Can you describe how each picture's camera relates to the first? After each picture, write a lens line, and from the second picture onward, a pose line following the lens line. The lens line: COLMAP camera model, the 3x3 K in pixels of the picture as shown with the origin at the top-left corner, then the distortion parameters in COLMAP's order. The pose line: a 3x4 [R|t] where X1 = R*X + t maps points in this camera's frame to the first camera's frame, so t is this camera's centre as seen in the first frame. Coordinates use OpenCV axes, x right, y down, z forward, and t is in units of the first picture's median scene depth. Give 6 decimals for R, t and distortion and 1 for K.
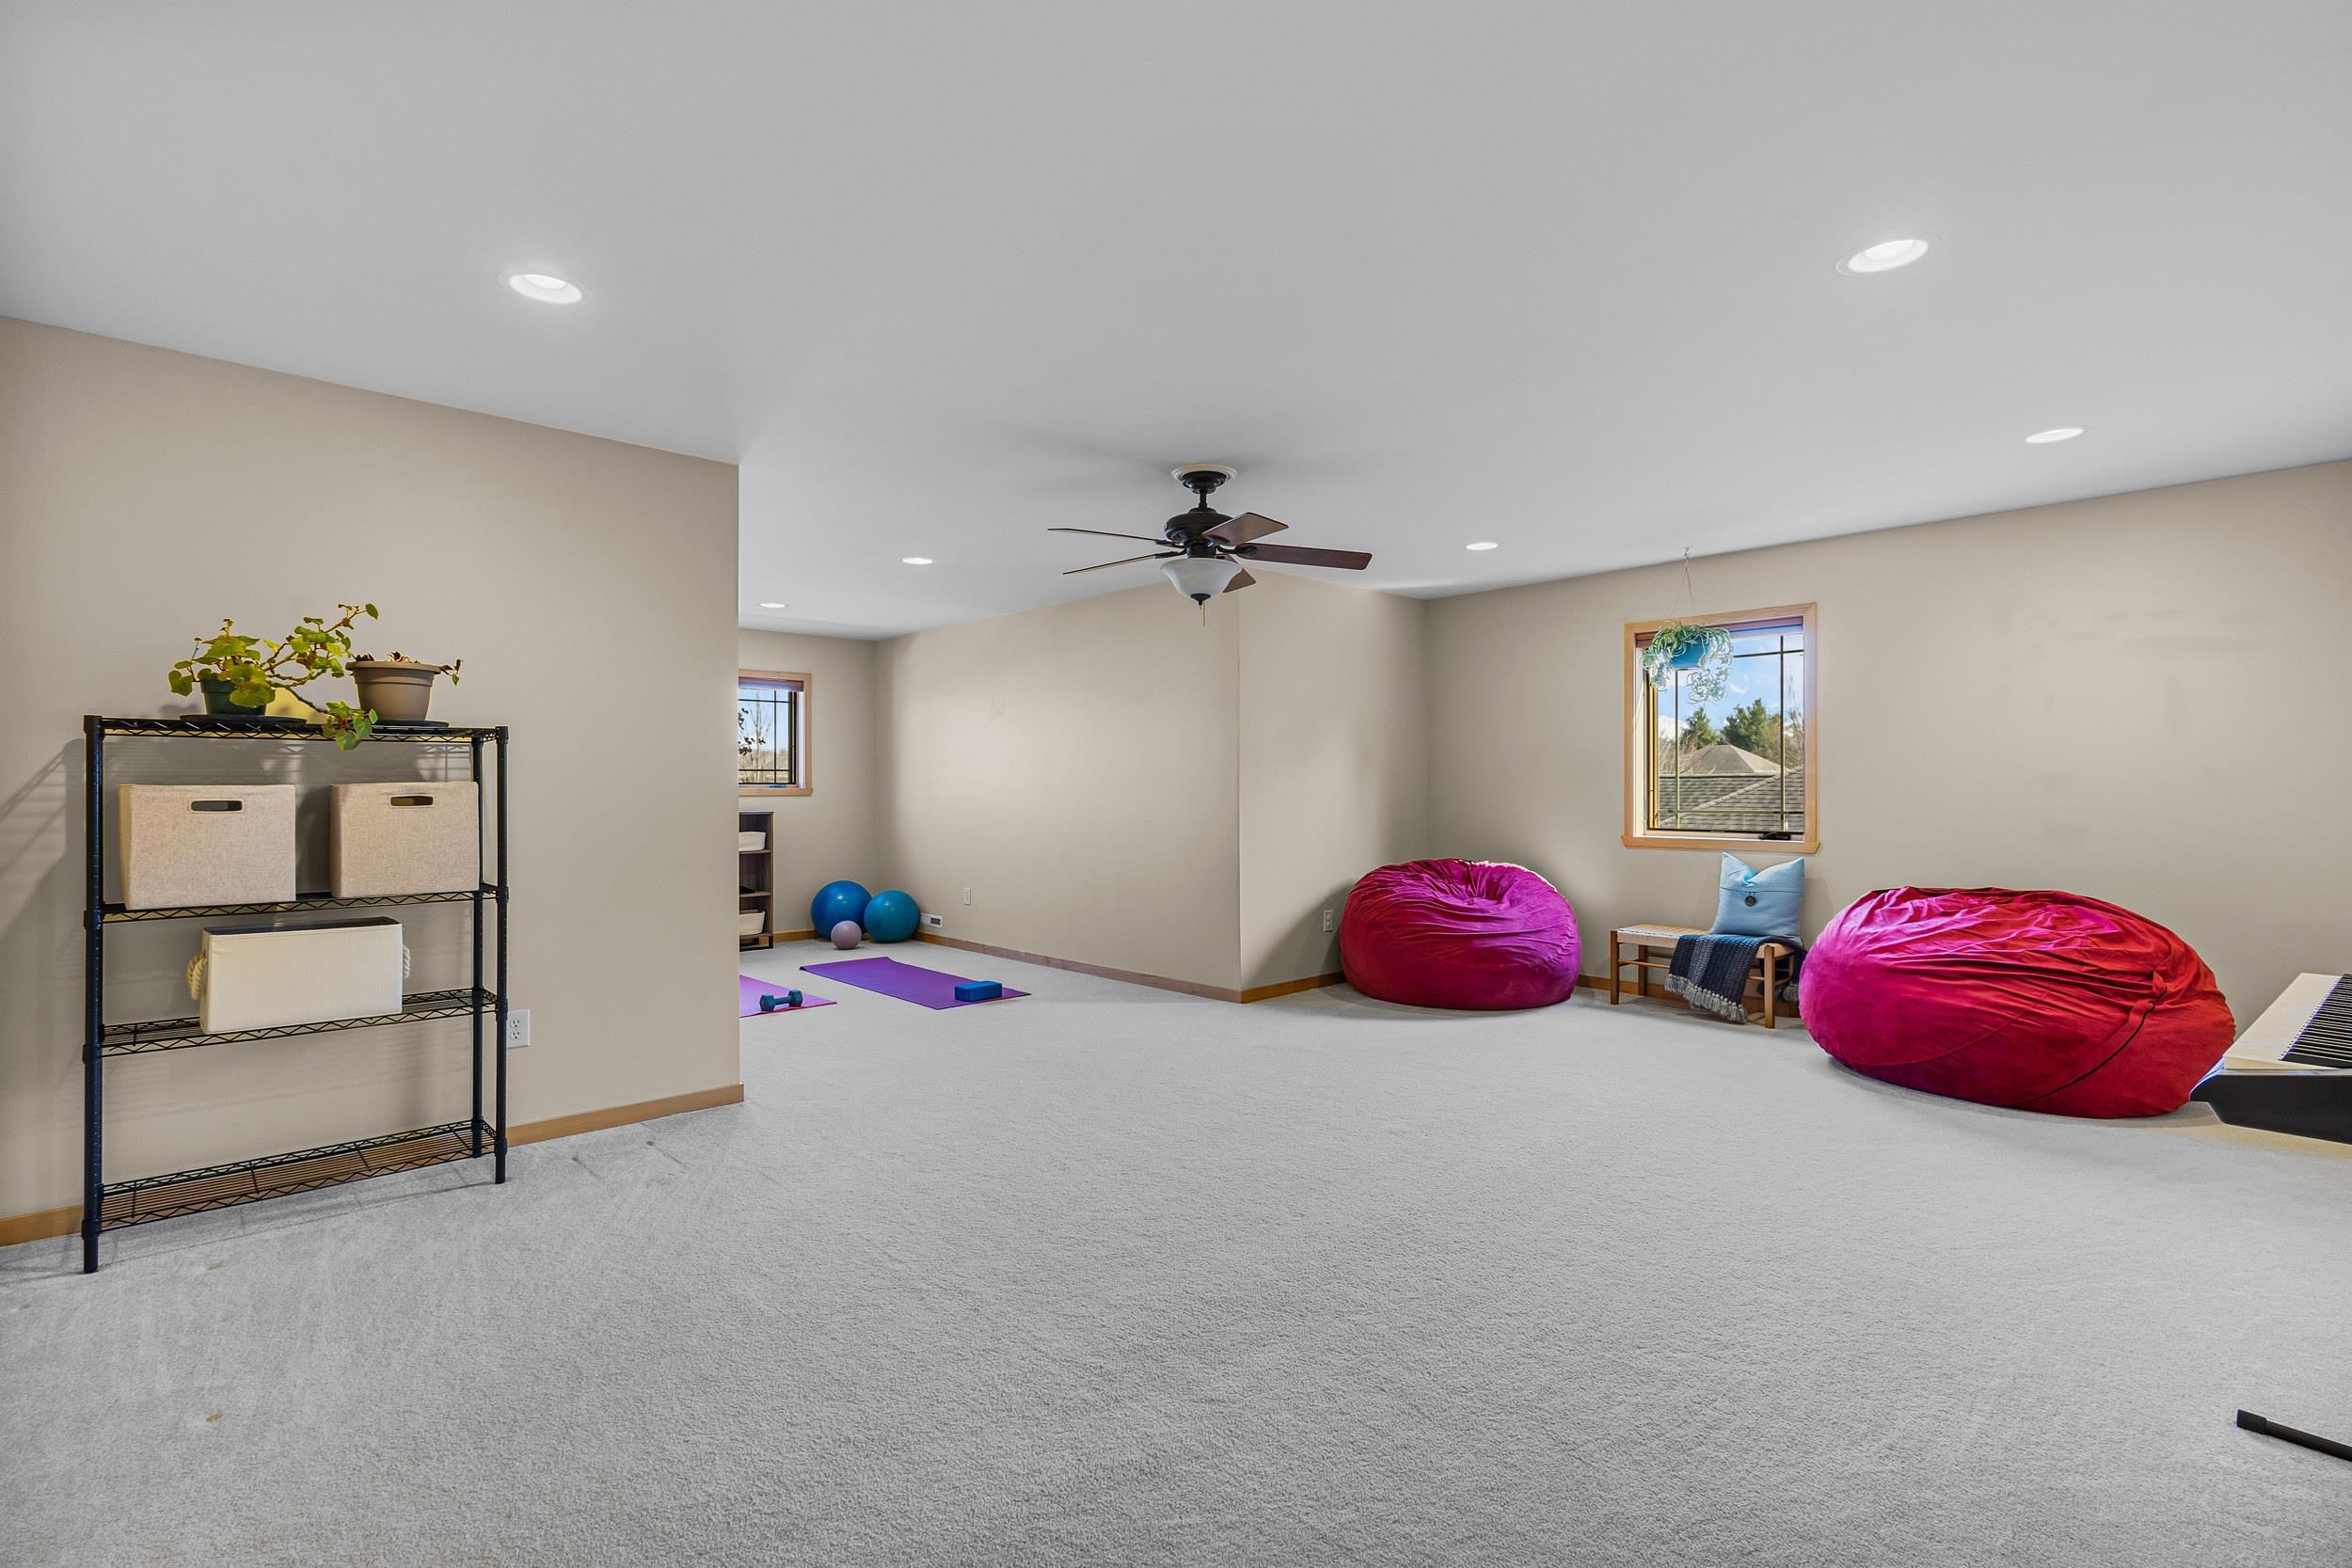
lens RADIAL K [[1063.2, 0, 1176.0], [0, 1063.2, 784.0], [0, 0, 1]] dist [0.000442, -0.000113]
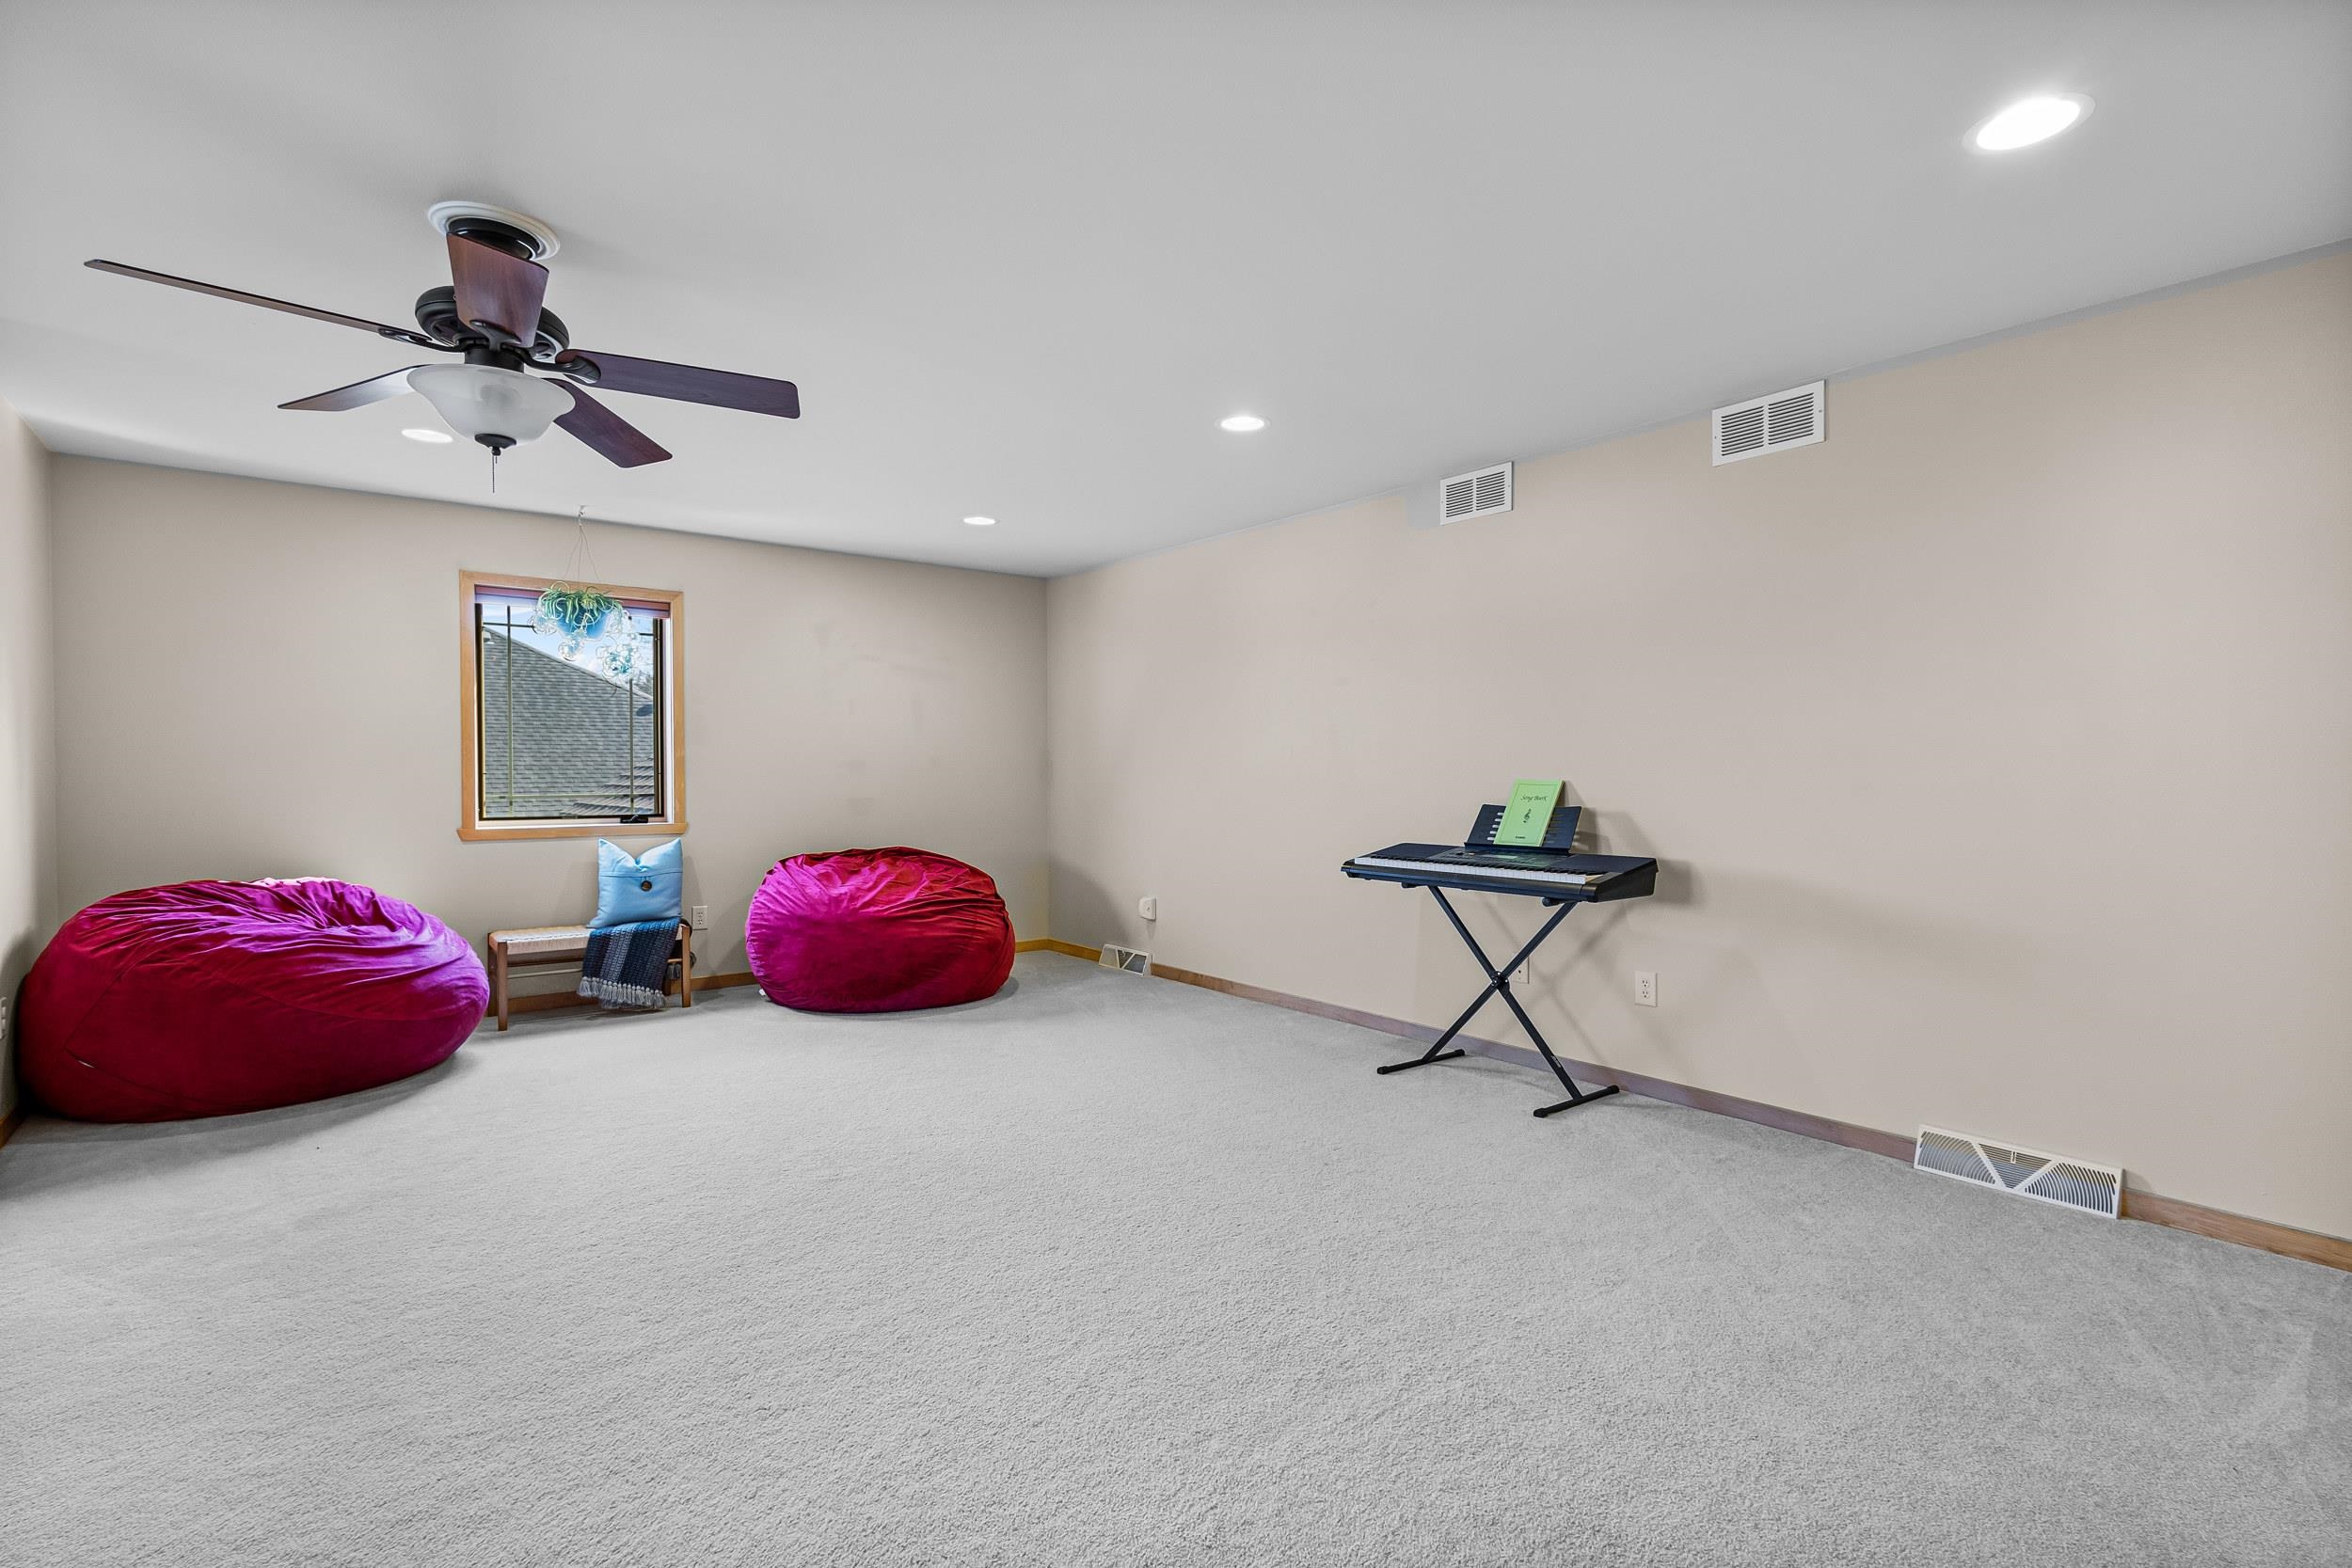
lens RADIAL K [[1063.2, 0, 1176.0], [0, 1063.2, 784.0], [0, 0, 1]] dist [0.000442, -0.000113]
pose [[0.074525, -0.008722, 0.997181, -0.402961], [-0.006671, 0.999935, 0.009244, 0.003638], [-0.997197, -0.007341, 0.074462, 0.441207]]
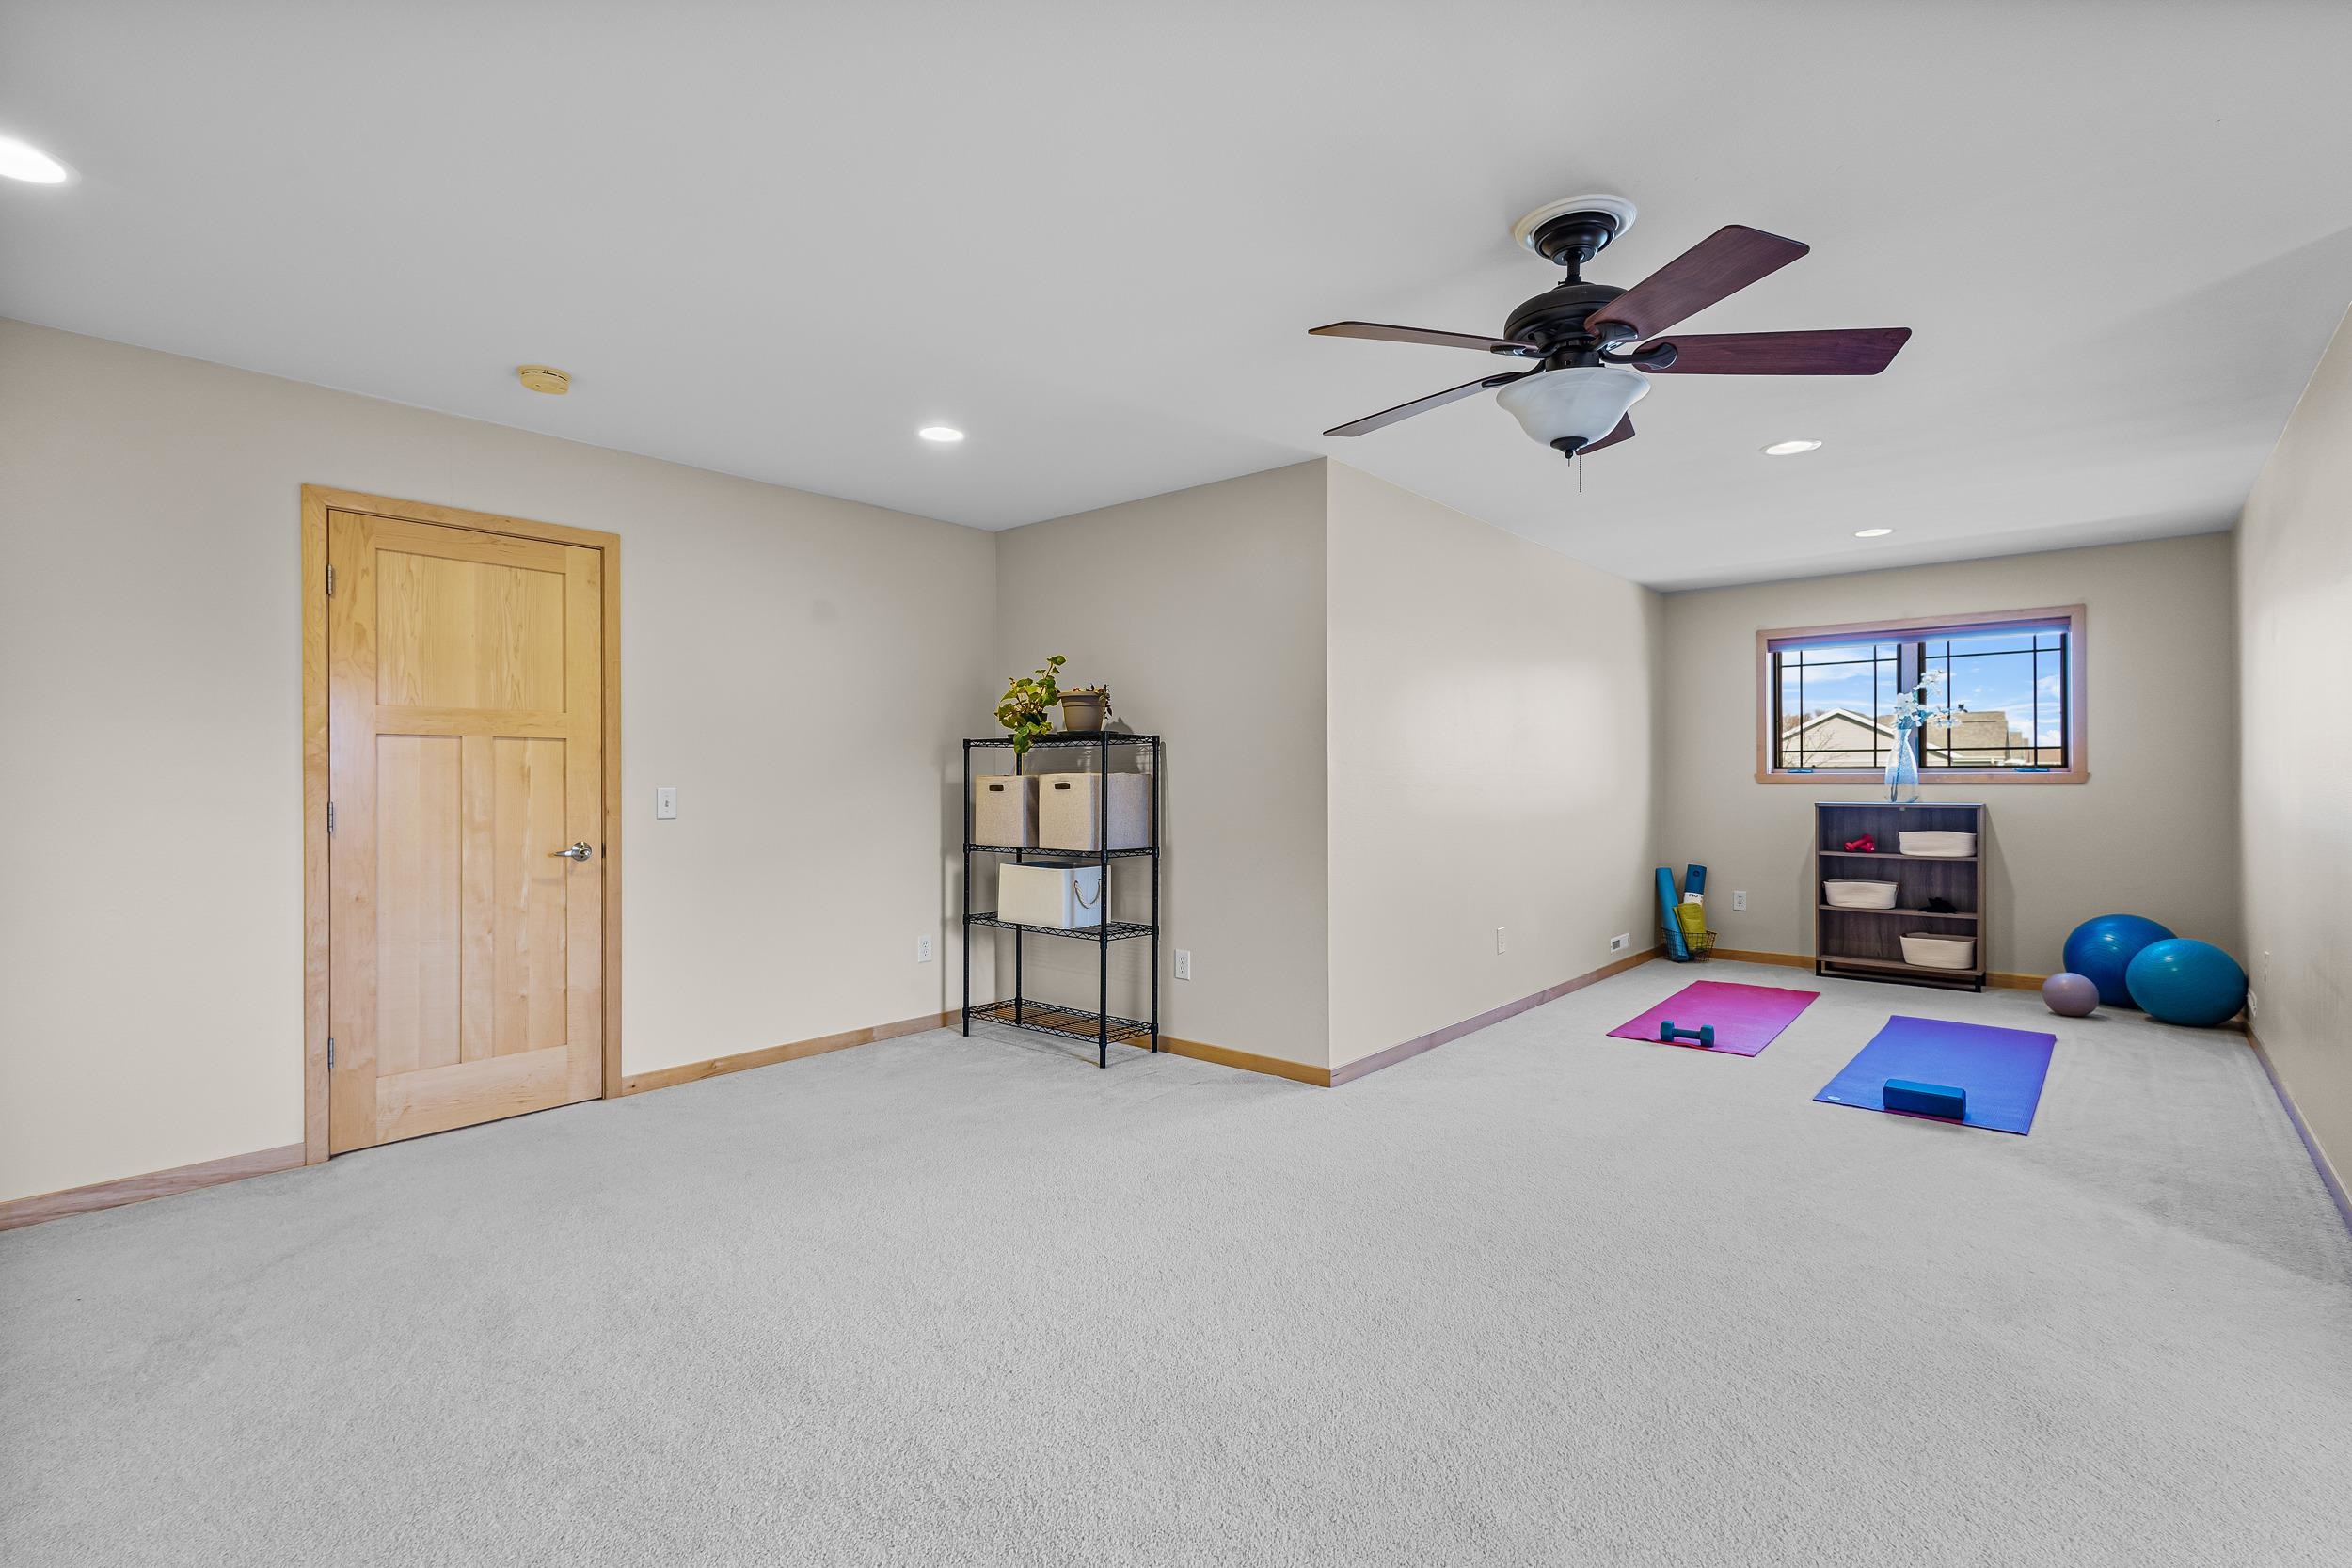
lens RADIAL K [[1100.0, 0, 1176.0], [0, 1100.0, 784.0], [0, 0, 1]] dist [-0.000414, -0.000039]
pose [[0.117067, 0.002397, -0.993121, 0.446548], [0.009699, 0.999947, 0.003556, 0.005370], [0.993077, -0.010048, 0.117038, 0.541284]]
